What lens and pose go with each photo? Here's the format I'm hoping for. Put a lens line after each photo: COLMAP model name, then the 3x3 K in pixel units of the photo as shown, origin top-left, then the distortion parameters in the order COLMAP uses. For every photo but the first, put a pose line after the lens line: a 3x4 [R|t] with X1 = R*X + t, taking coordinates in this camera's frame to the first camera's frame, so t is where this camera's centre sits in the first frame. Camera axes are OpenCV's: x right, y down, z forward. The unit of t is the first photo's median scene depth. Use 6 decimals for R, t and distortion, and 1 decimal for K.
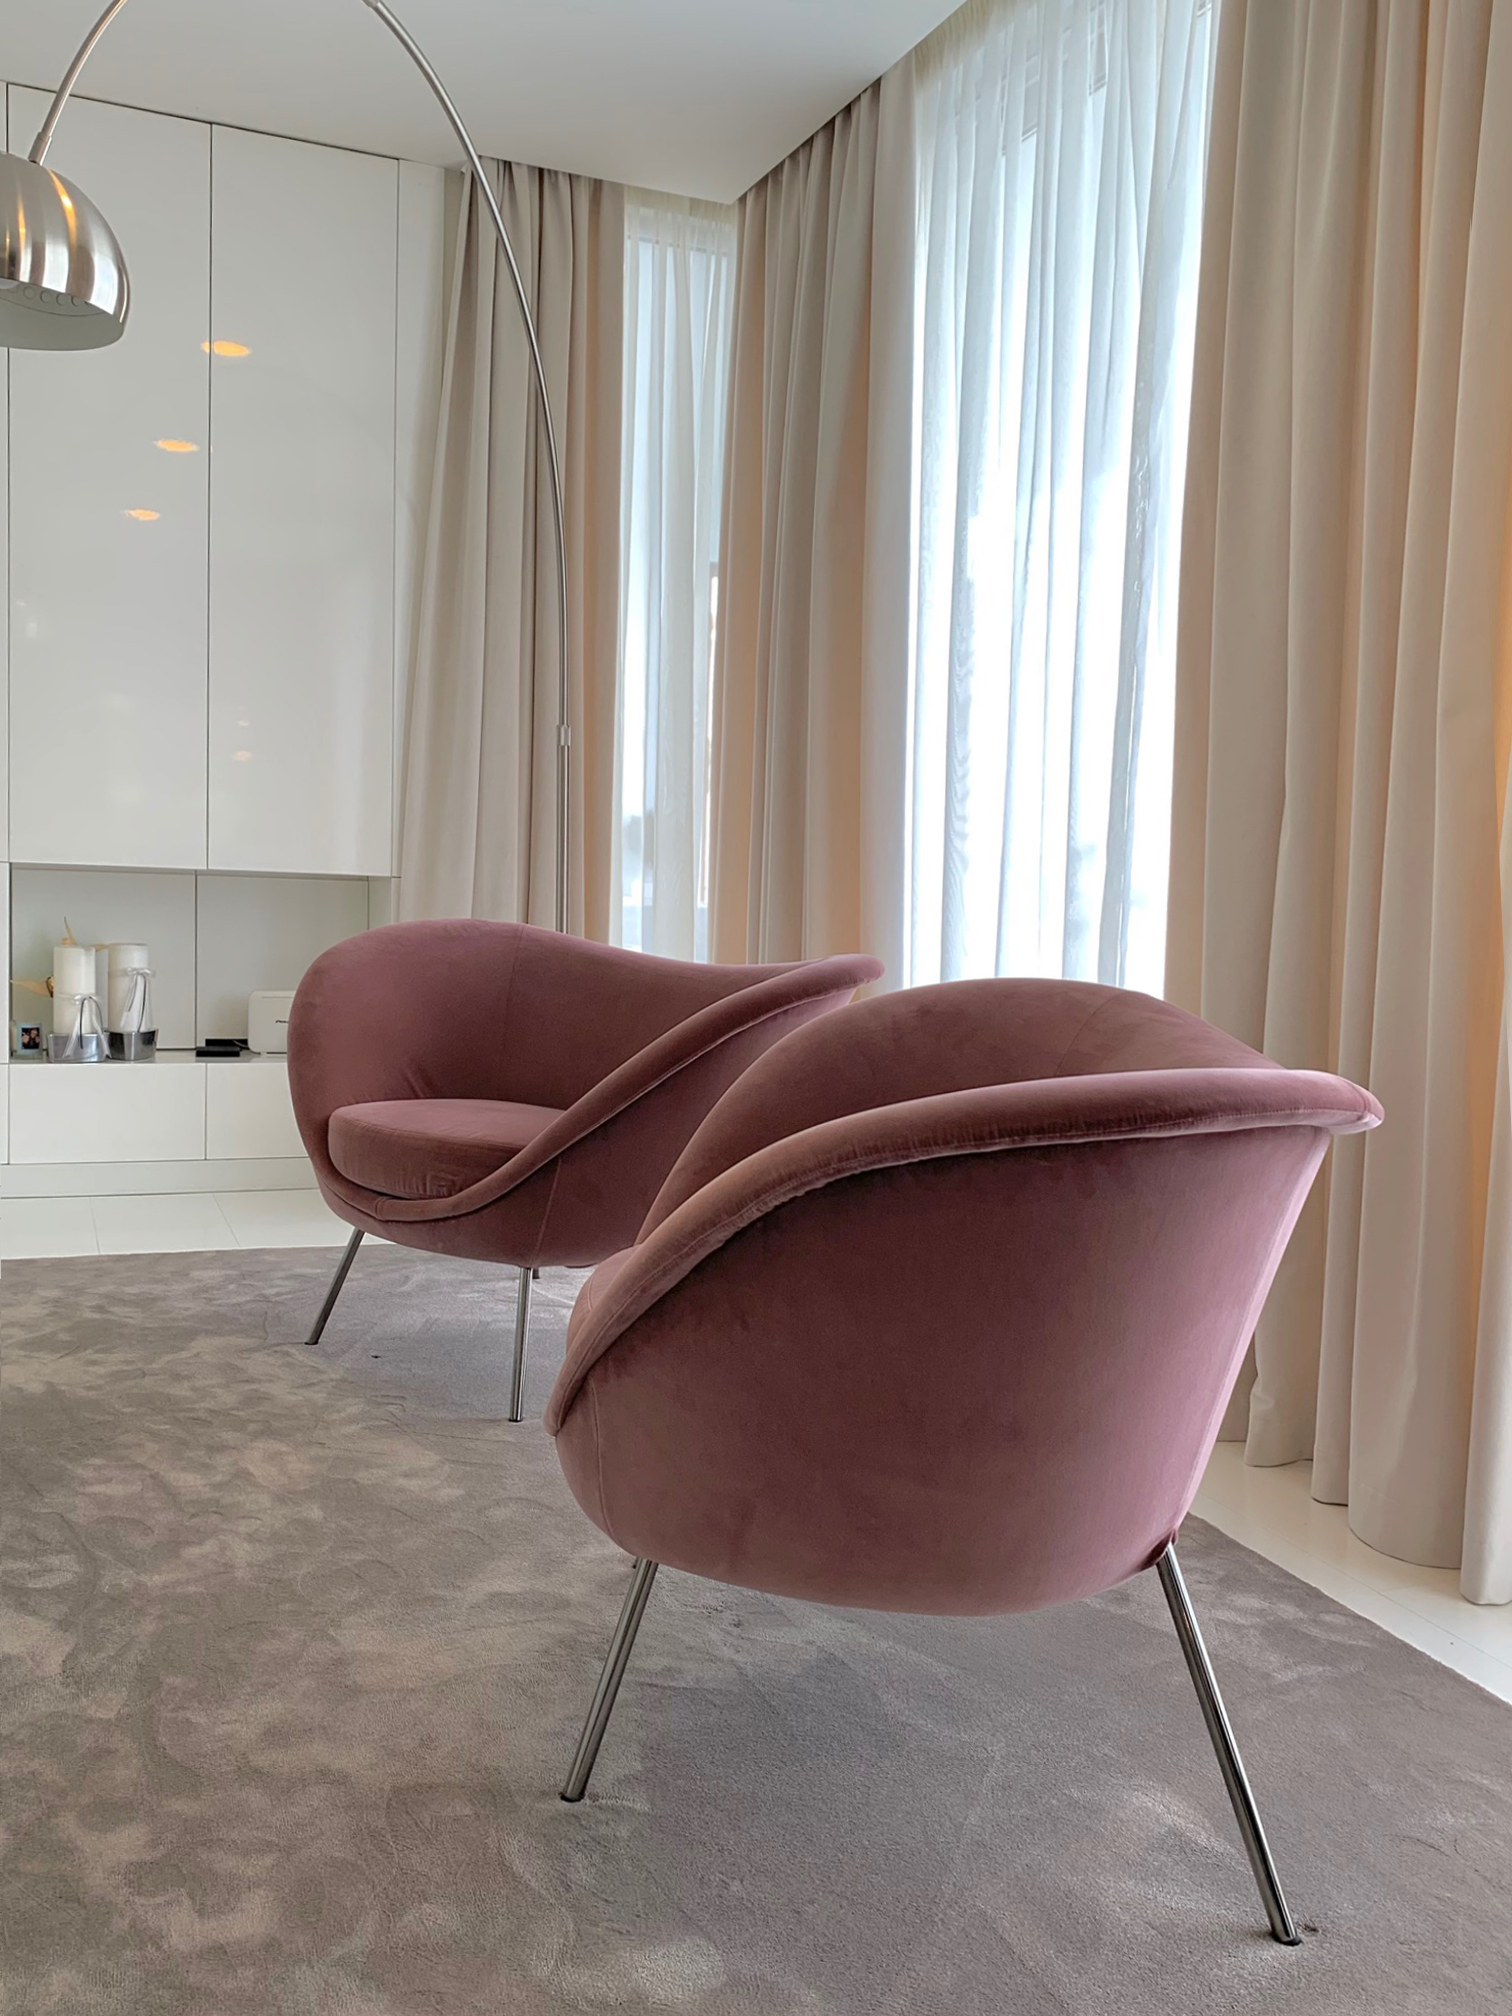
lens RADIAL K [[1878.1, 0, 761.5], [0, 1878.1, 1015.5], [0, 0, 1]] dist [-0.001288, 0.000000]
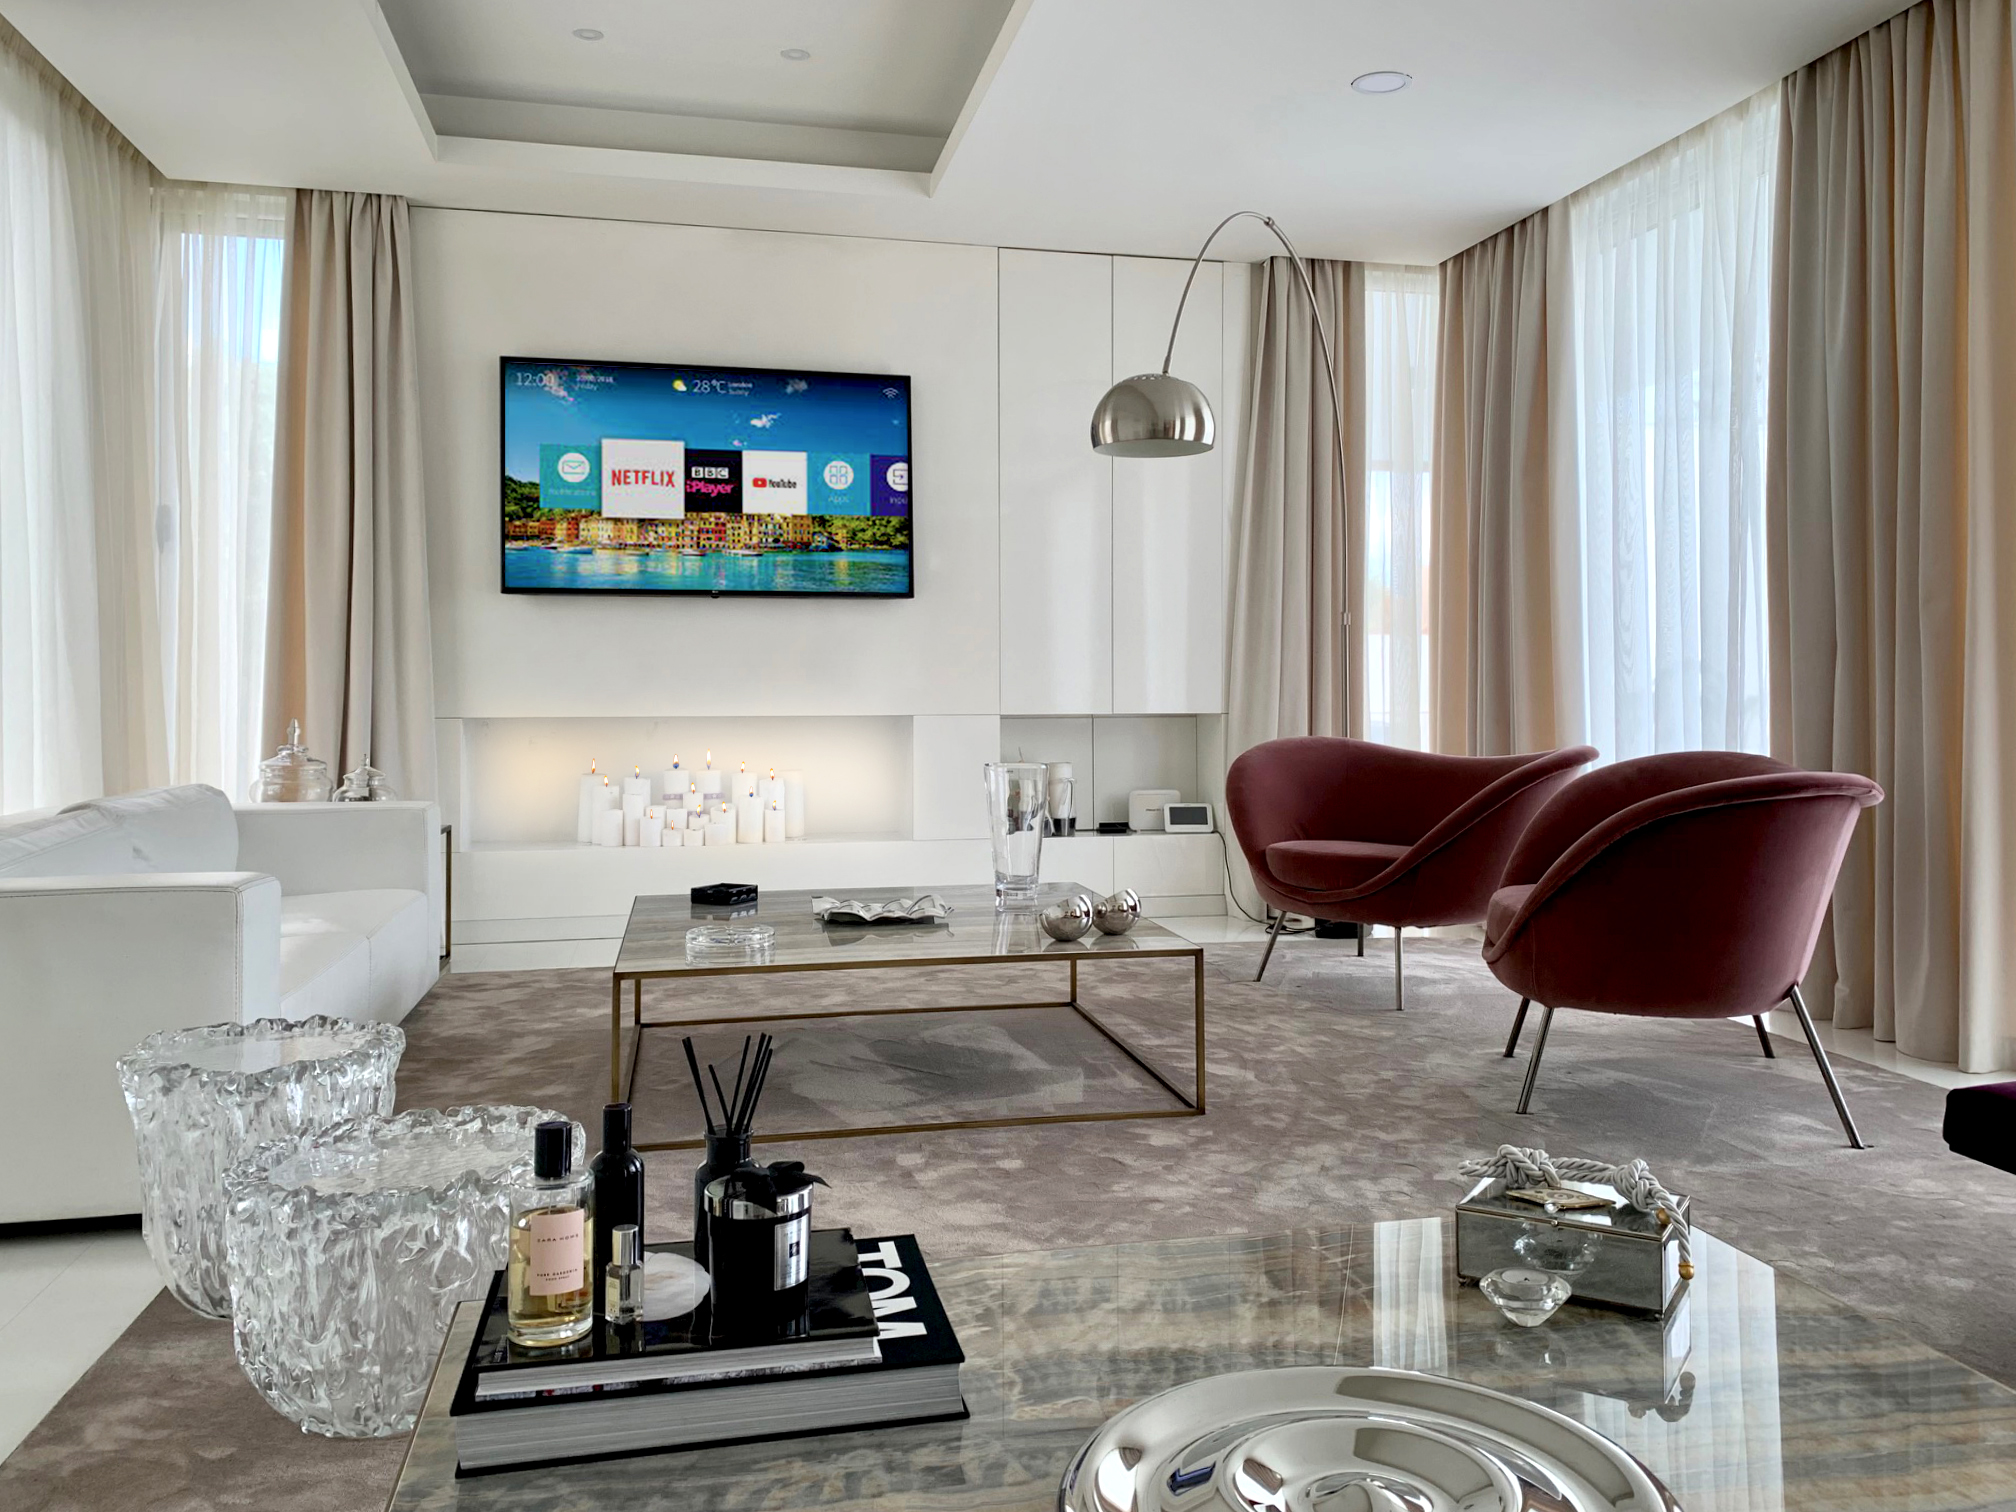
lens RADIAL K [[1793.3, 0, 1002.3], [0, 1793.3, 747.8], [0, 0, 1]] dist [-0.005180, 0.030587]
pose [[0.984364, -0.037713, -0.172062, -0.148331], [0.028809, 0.998128, -0.053955, 0.034074], [0.173775, 0.048154, 0.983607, -0.567786]]
